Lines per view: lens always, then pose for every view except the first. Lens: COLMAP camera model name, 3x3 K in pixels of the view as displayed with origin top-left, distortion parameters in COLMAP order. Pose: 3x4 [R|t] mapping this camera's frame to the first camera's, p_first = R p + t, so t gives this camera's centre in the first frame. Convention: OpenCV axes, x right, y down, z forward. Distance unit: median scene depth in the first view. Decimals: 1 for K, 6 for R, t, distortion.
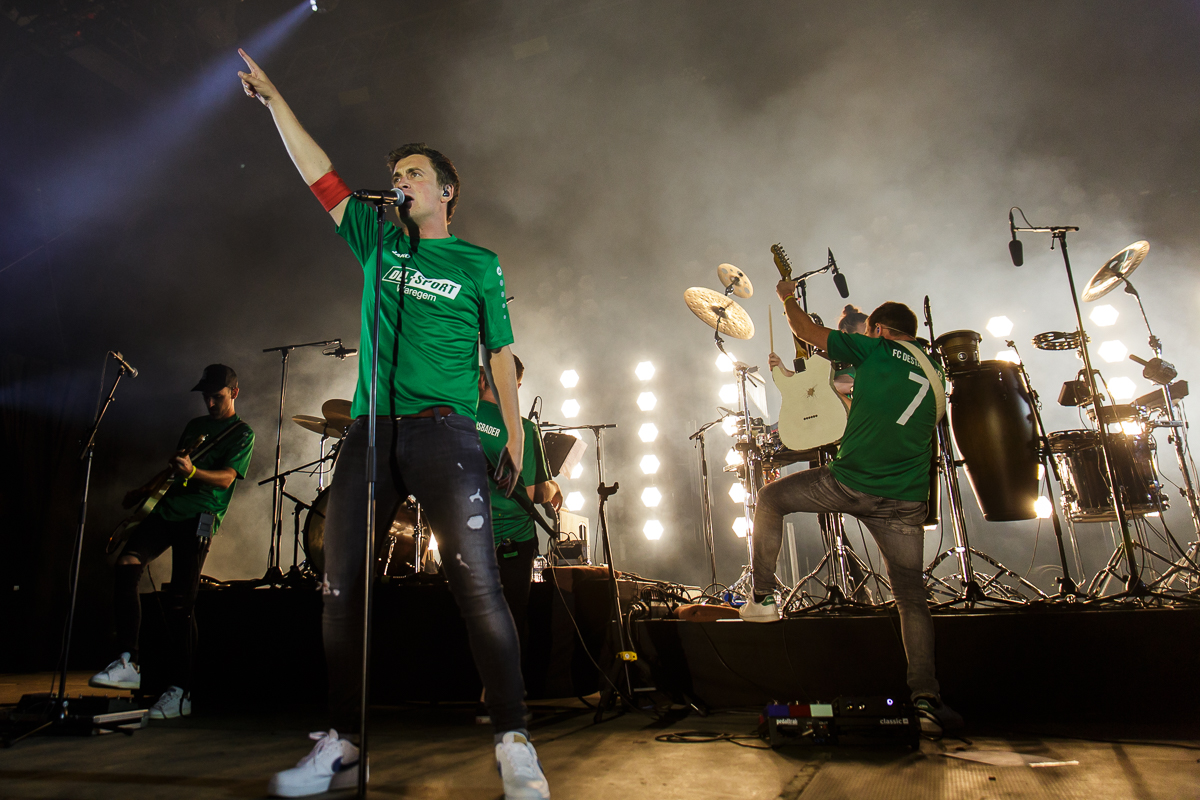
lens RADIAL K [[939.5, 0, 492.5], [0, 939.5, 326.9], [0, 0, 1]] dist [-0.001952, -0.000195]
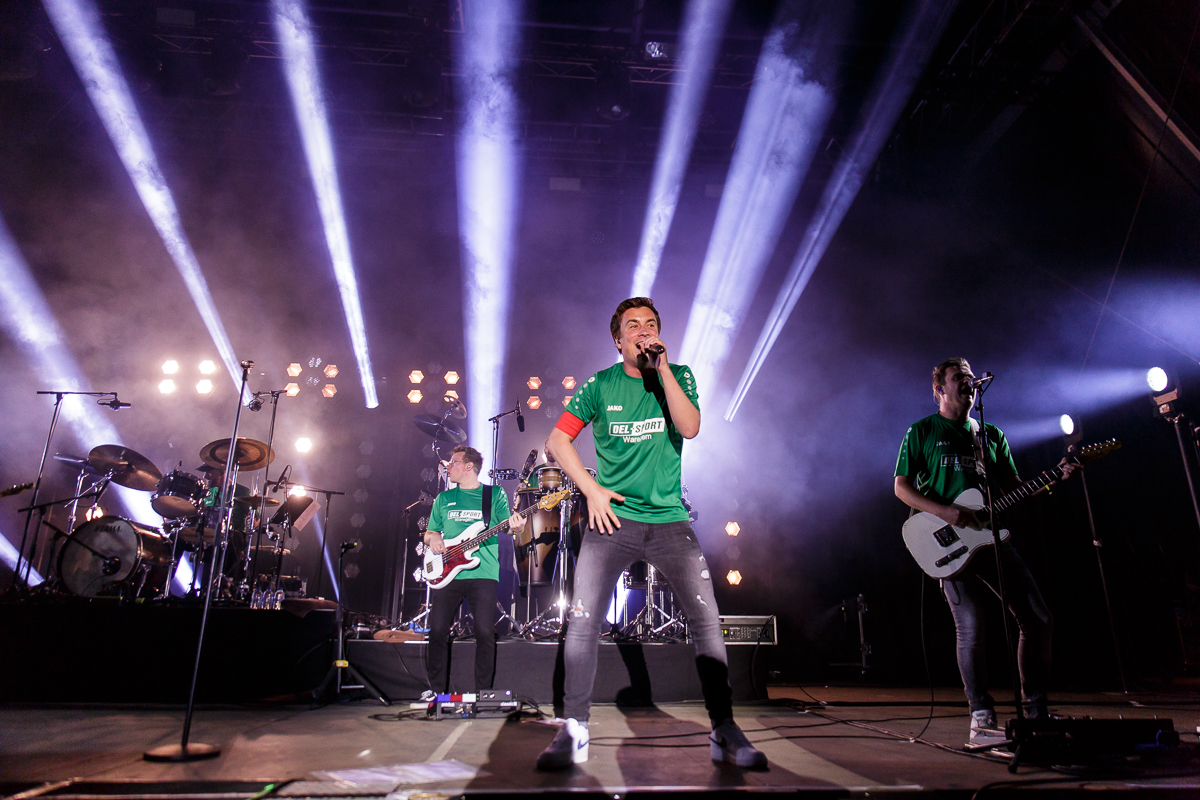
lens RADIAL K [[791.5, 0, 600.0], [0, 791.5, 400.0], [0, 0, 1]] dist [-0.004258, 0.007711]
pose [[0.877780, 0.166730, 0.449114, -0.159592], [-0.169334, 0.984948, -0.034698, -0.099195], [-0.448139, -0.045593, 0.892800, -0.322842]]
